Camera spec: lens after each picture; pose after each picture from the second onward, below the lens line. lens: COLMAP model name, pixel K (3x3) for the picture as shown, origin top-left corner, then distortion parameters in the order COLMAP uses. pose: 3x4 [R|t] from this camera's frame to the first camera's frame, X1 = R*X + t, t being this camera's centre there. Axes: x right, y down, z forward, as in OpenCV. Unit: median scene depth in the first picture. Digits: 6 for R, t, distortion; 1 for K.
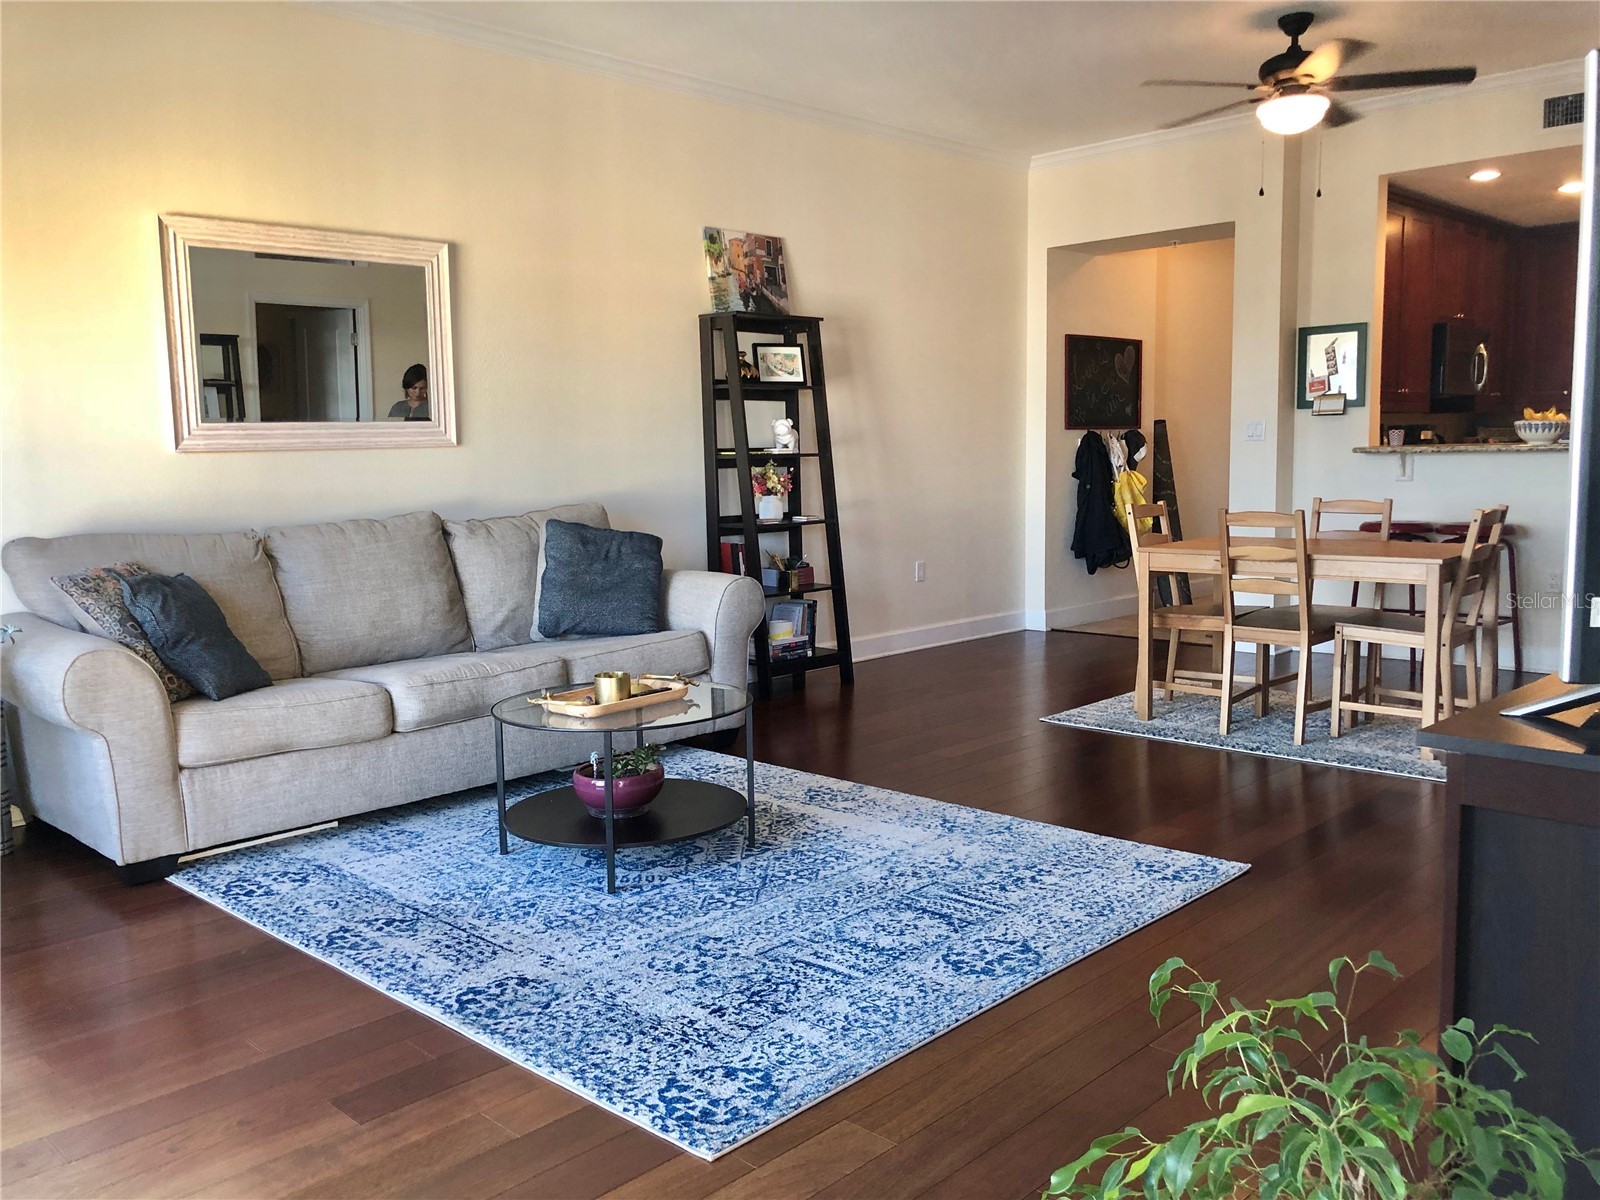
lens RADIAL K [[1333.7, 0, 800.0], [0, 1333.7, 600.0], [0, 0, 1]] dist [0.118066, -0.205521]
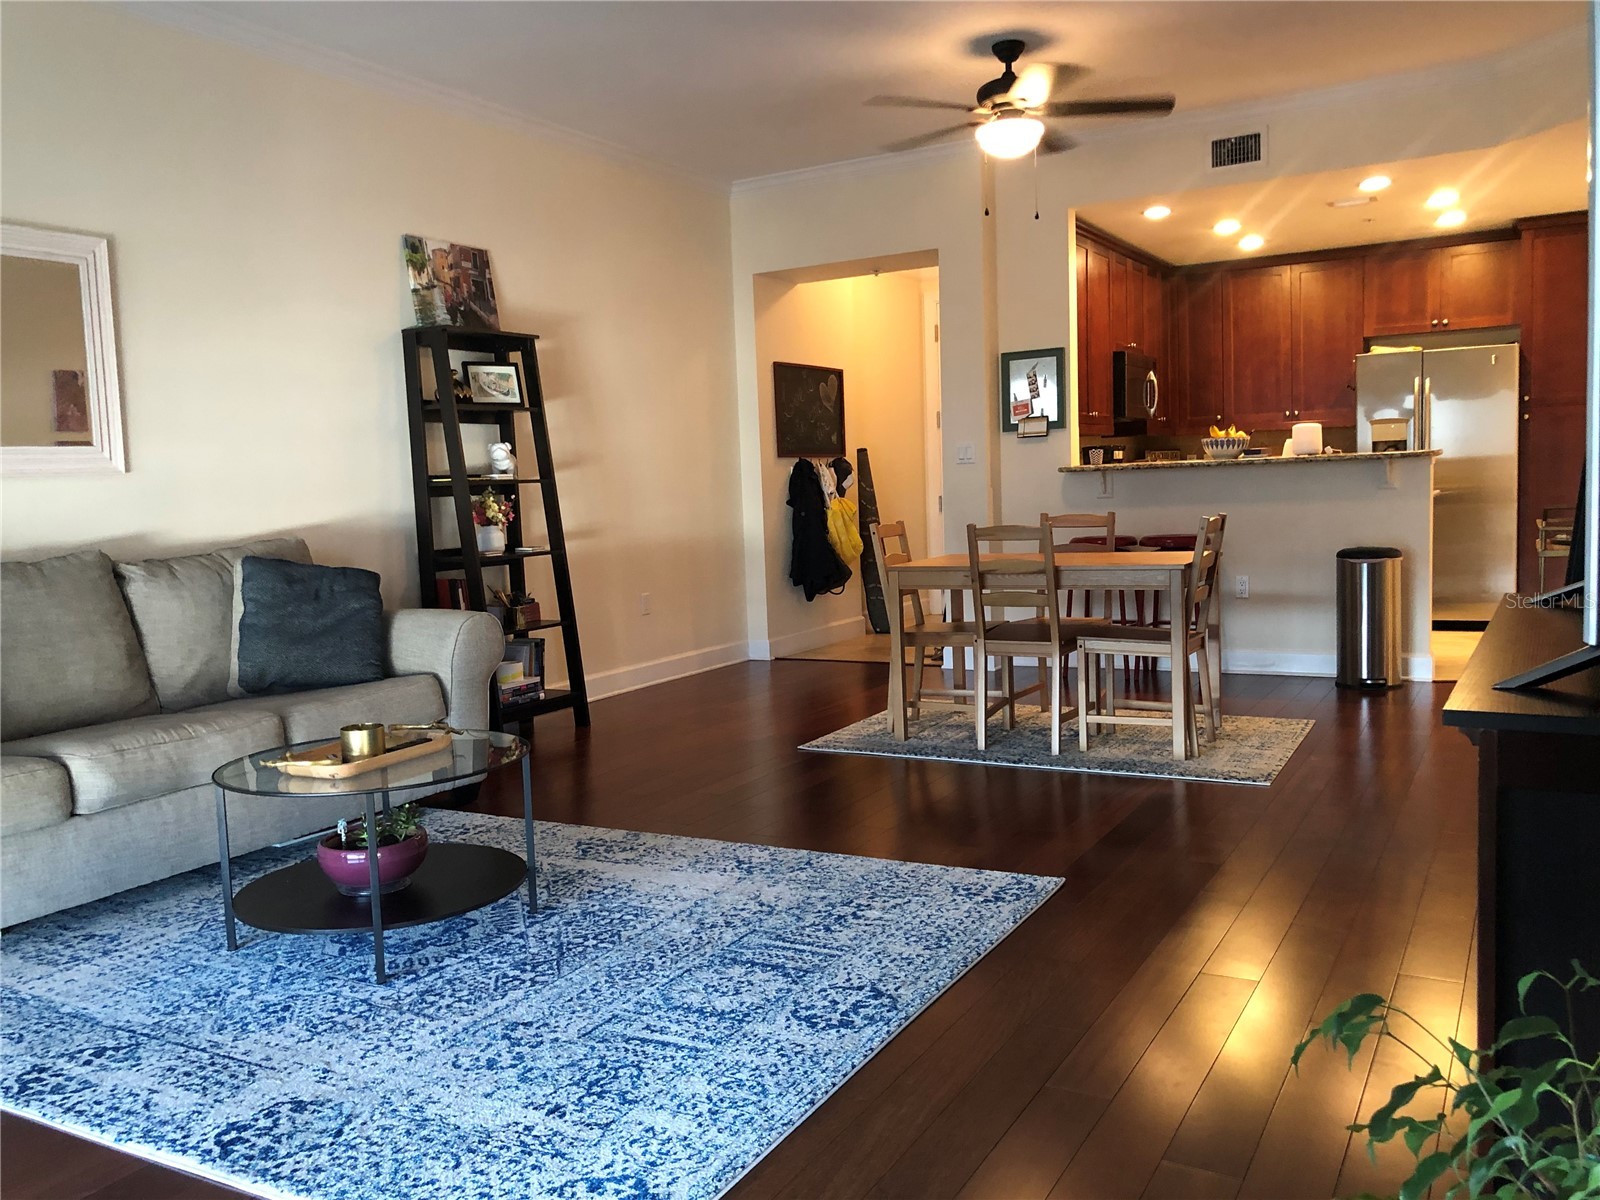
lens RADIAL K [[1340.2, 0, 800.0], [0, 1340.2, 600.0], [0, 0, 1]] dist [0.011187, 0.044510]
pose [[0.968042, -0.041205, 0.247381, -0.078657], [0.049111, 0.998458, -0.025869, 0.011423], [-0.245933, 0.037191, 0.968573, 0.099341]]
